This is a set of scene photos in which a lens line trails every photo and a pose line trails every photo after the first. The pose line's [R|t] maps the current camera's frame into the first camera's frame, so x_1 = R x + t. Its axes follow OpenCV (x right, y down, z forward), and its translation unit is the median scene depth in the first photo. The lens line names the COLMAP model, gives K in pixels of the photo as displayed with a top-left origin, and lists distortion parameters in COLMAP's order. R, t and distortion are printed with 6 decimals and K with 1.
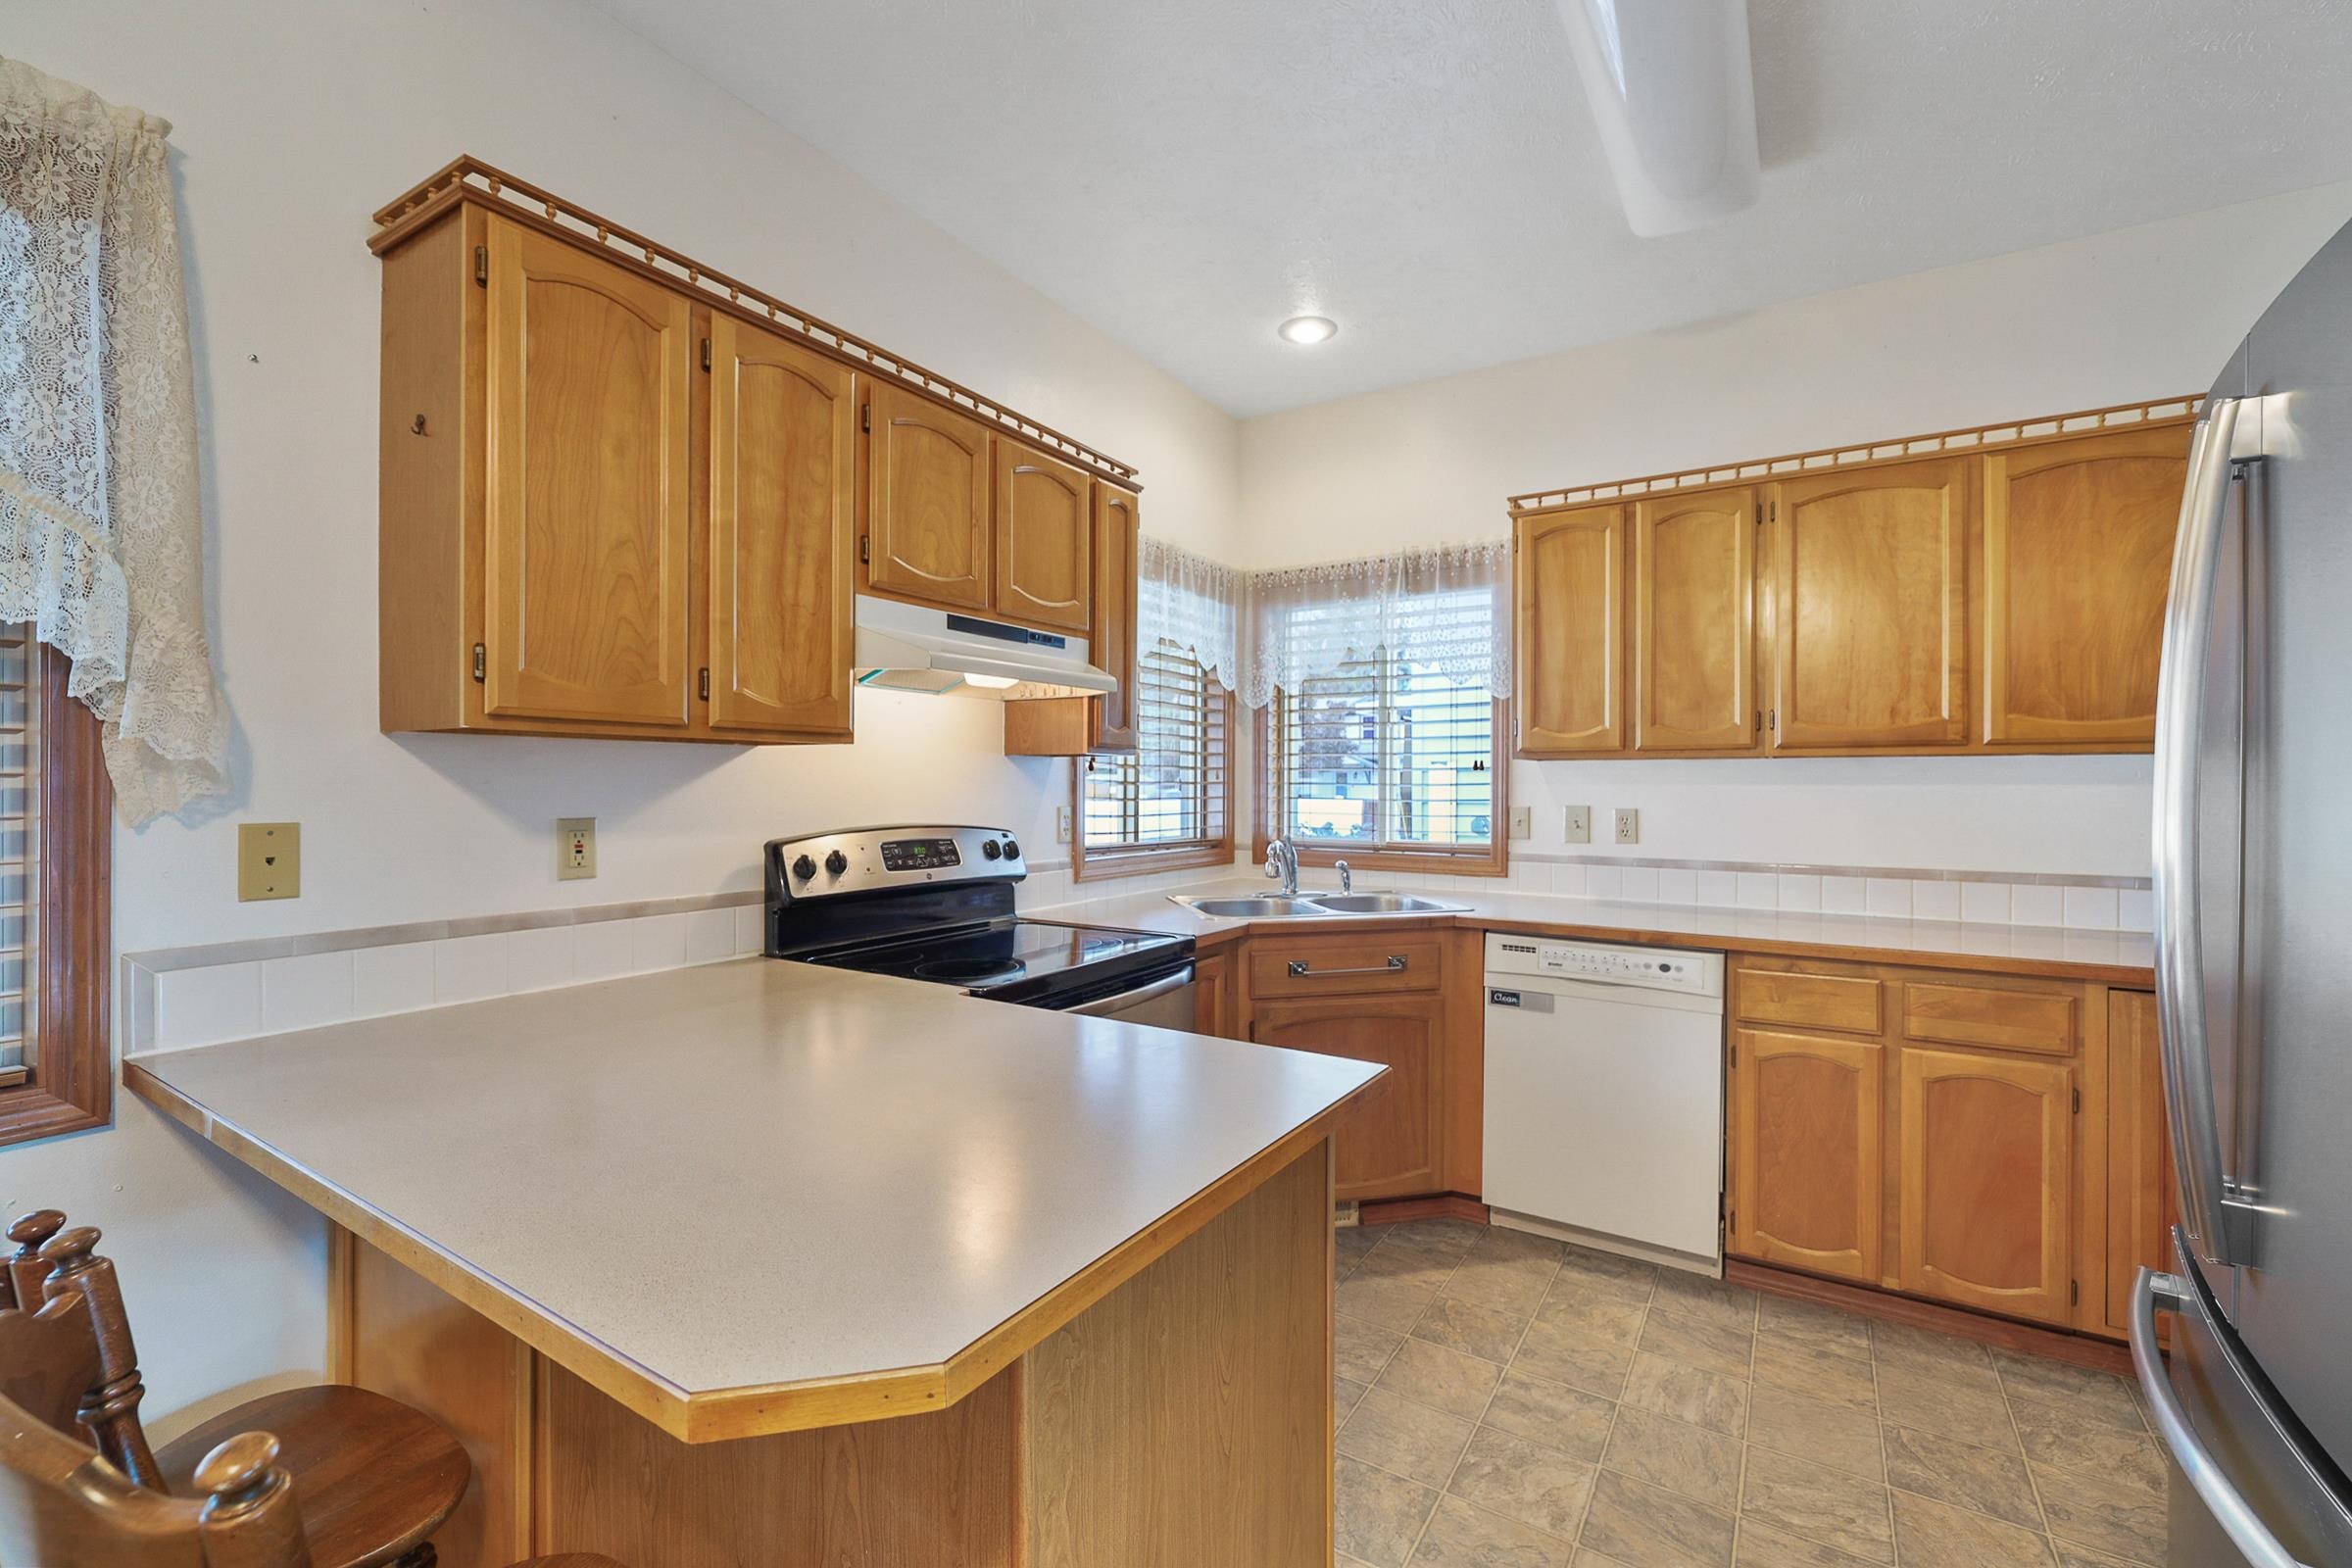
lens RADIAL K [[987.6, 0, 1185.6], [0, 987.6, 780.7], [0, 0, 1]] dist [-0.000489, -0.000109]
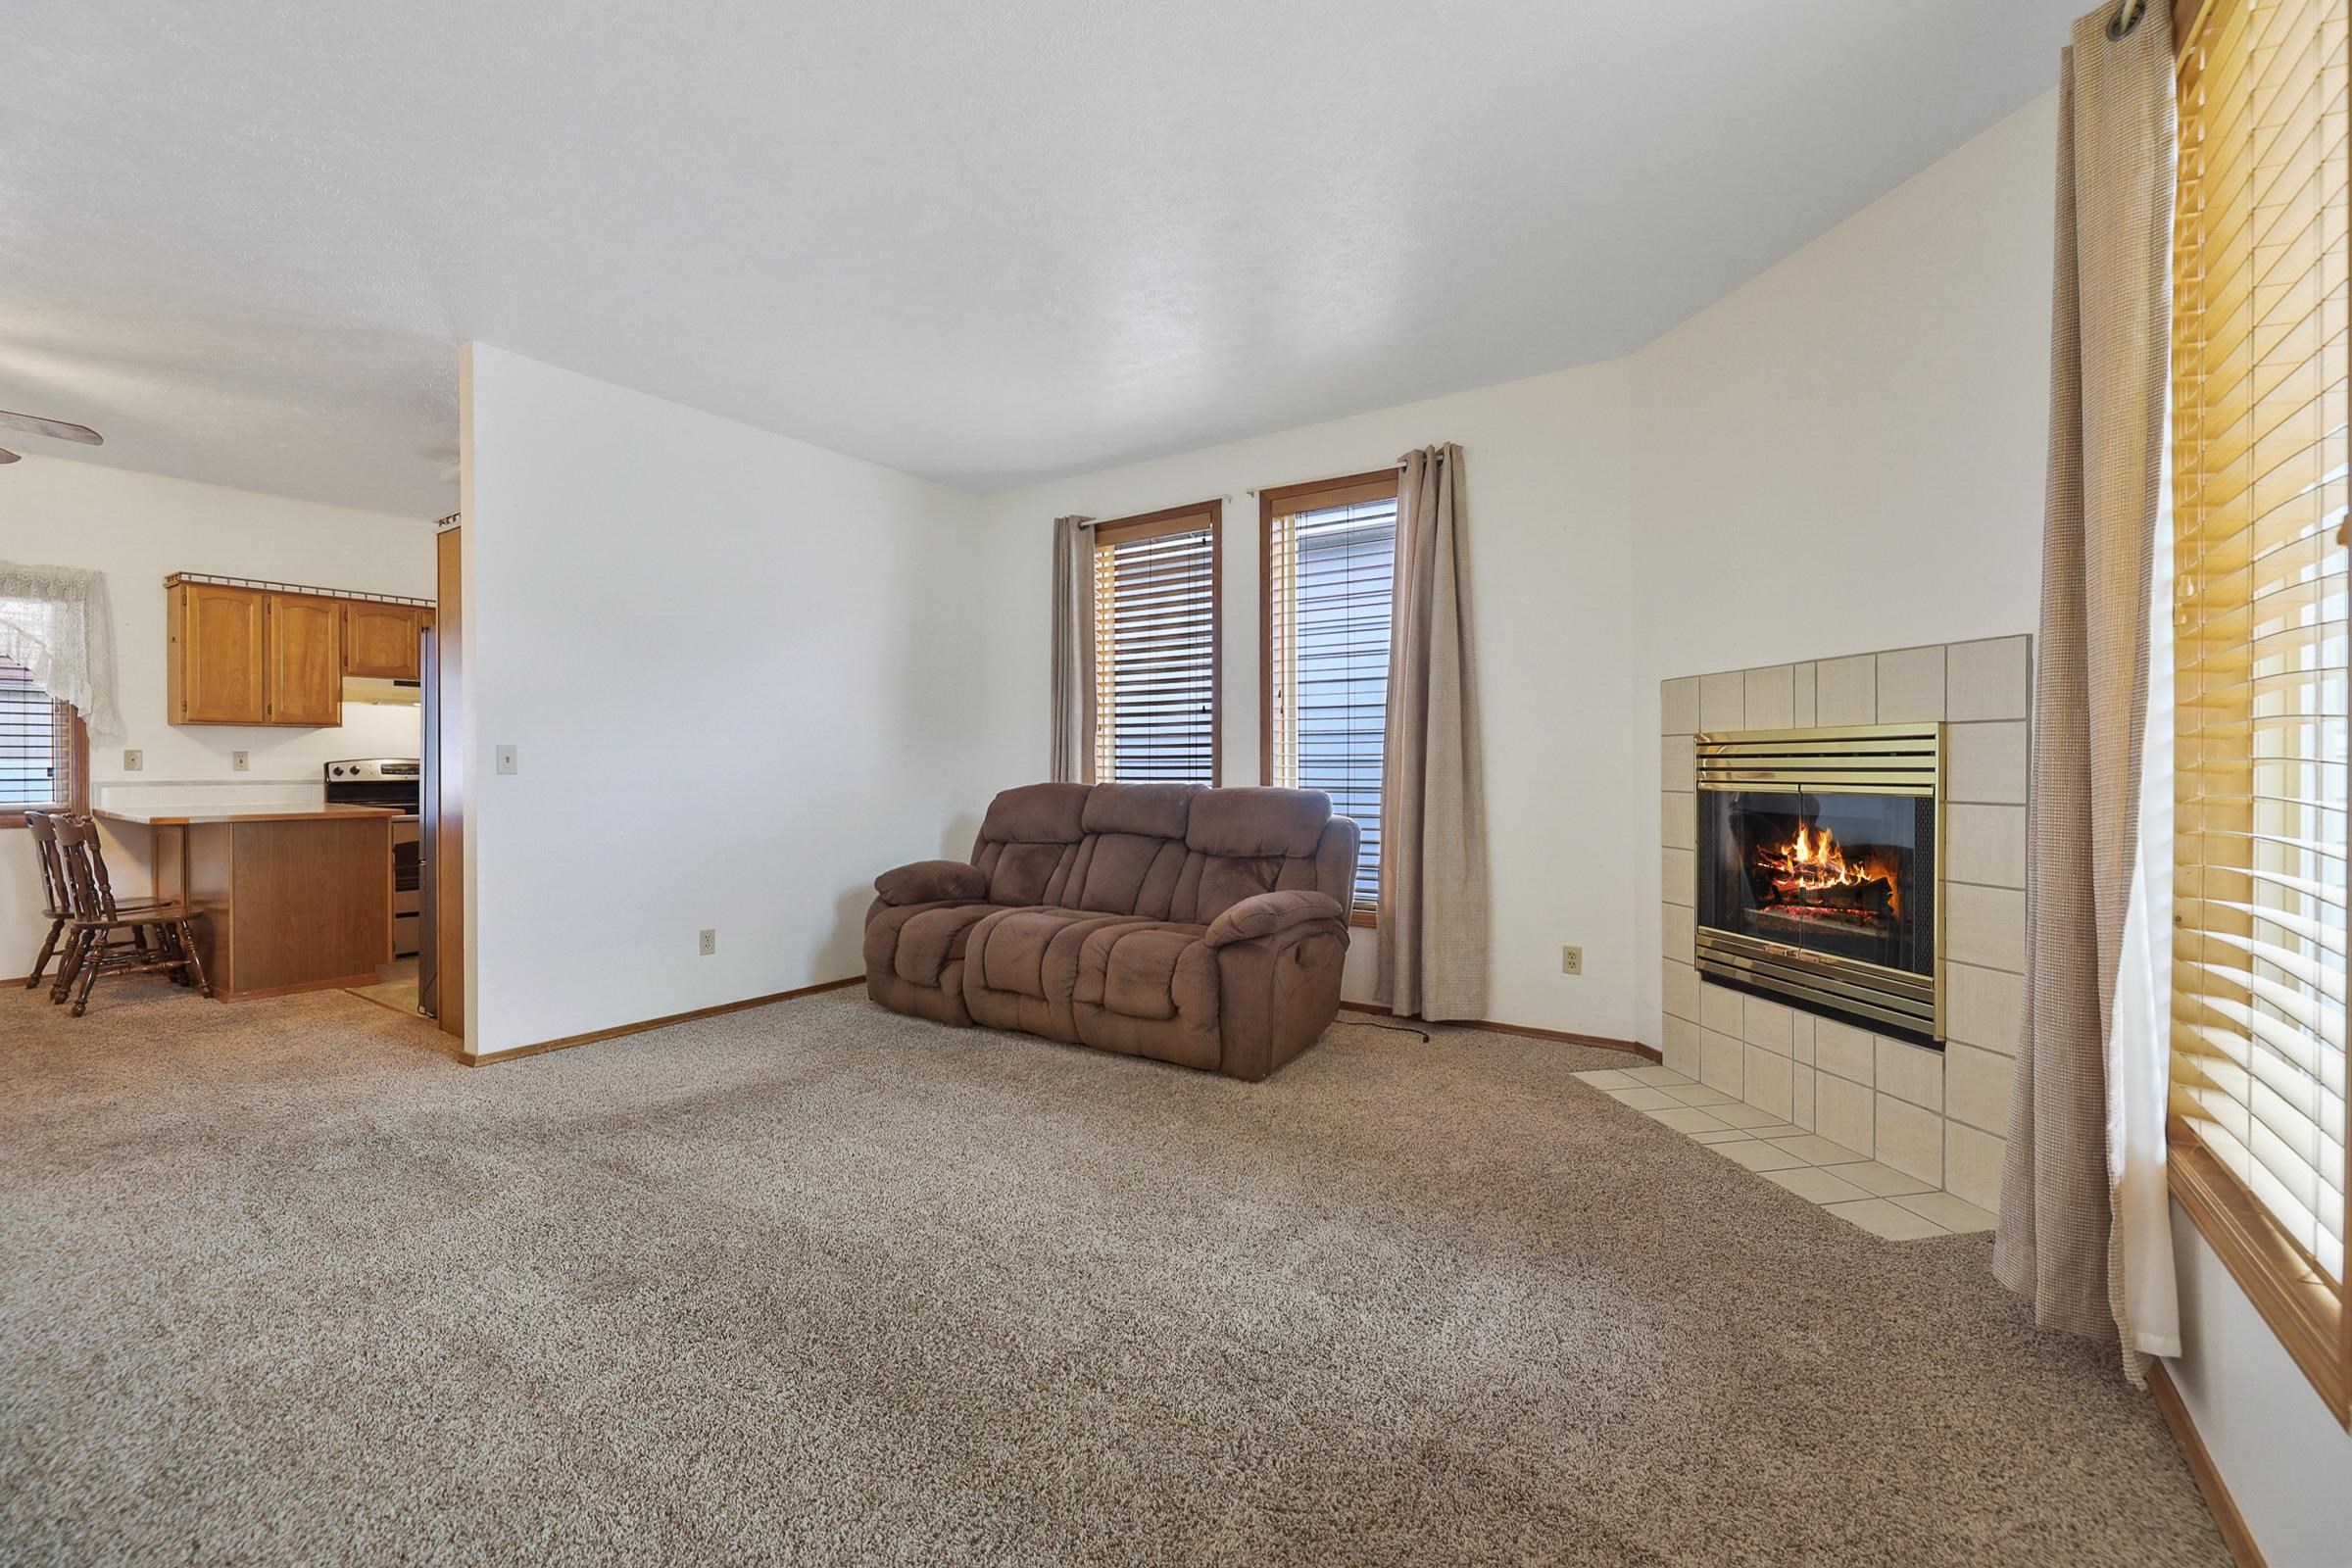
lens RADIAL K [[977.7, 0, 1179.9], [0, 977.7, 765.2], [0, 0, 1]] dist [0.000792, -0.000081]
pose [[0.999268, -0.007237, -0.037578, 1.645829], [0.007318, 0.999971, 0.002014, 0.063942], [0.037562, -0.002288, 0.999292, -1.323655]]
